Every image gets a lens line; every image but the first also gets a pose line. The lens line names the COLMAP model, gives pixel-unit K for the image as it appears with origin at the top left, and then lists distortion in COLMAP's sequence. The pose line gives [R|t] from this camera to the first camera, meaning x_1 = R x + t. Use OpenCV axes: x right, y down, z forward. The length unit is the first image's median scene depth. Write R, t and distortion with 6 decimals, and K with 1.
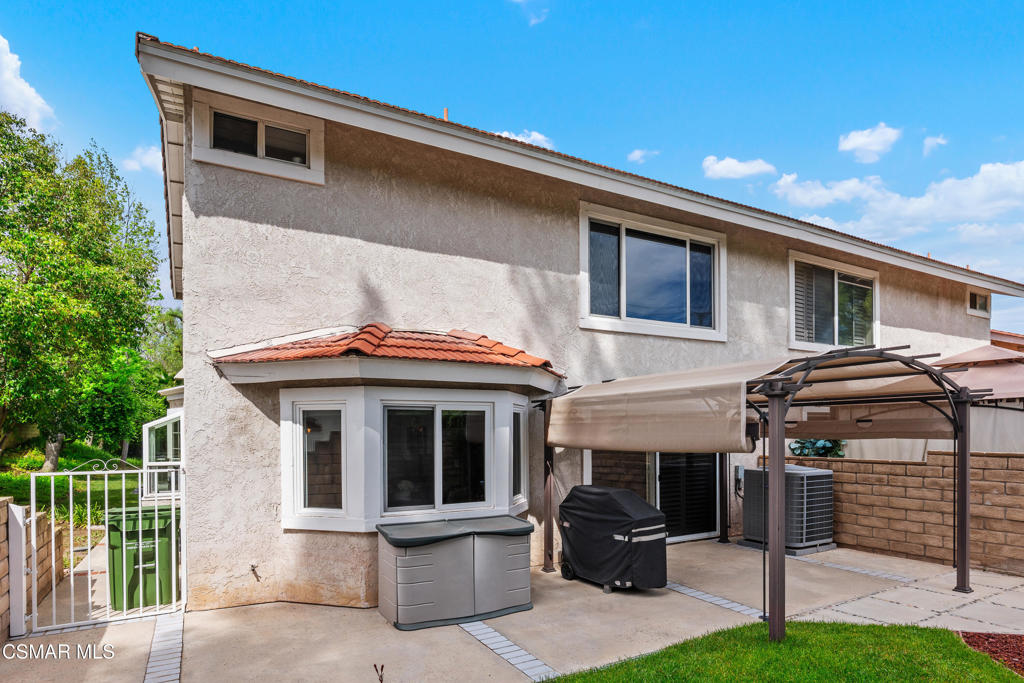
lens RADIAL K [[549.1, 0, 510.3], [0, 549.1, 427.6], [0, 0, 1]] dist [-0.018570, 0.000613]
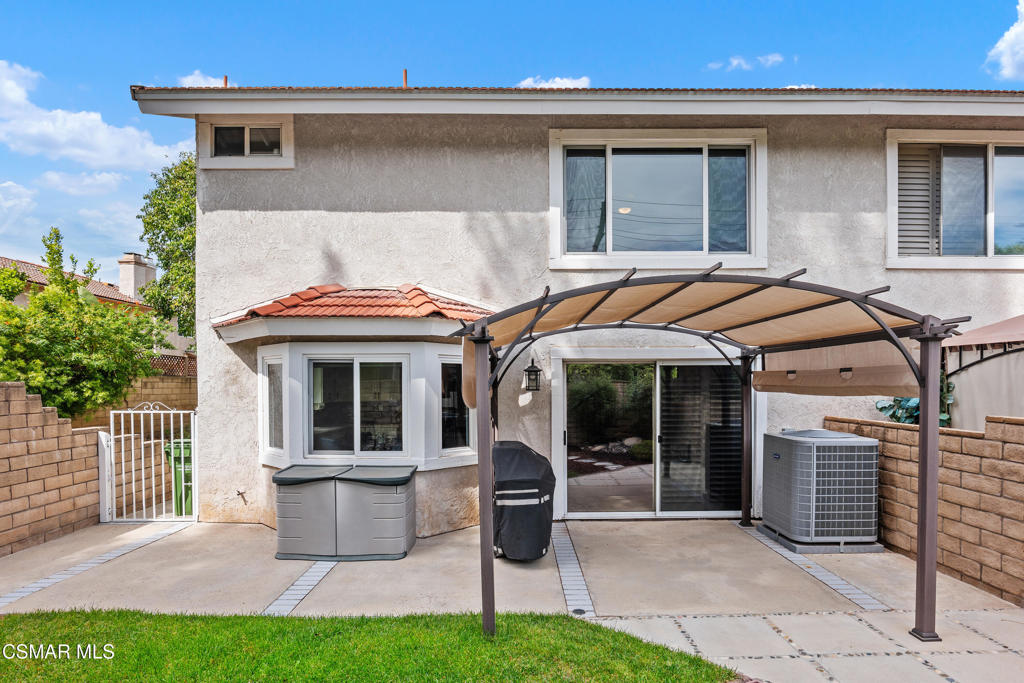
lens RADIAL K [[567.5, 0, 515.1], [0, 567.5, 384.9], [0, 0, 1]] dist [-0.019711, 0.000283]
pose [[0.877384, 0.005464, -0.479758, 0.606145], [0.000053, 0.999934, 0.011485, -0.001025], [0.479789, -0.010102, 0.877326, 0.165561]]
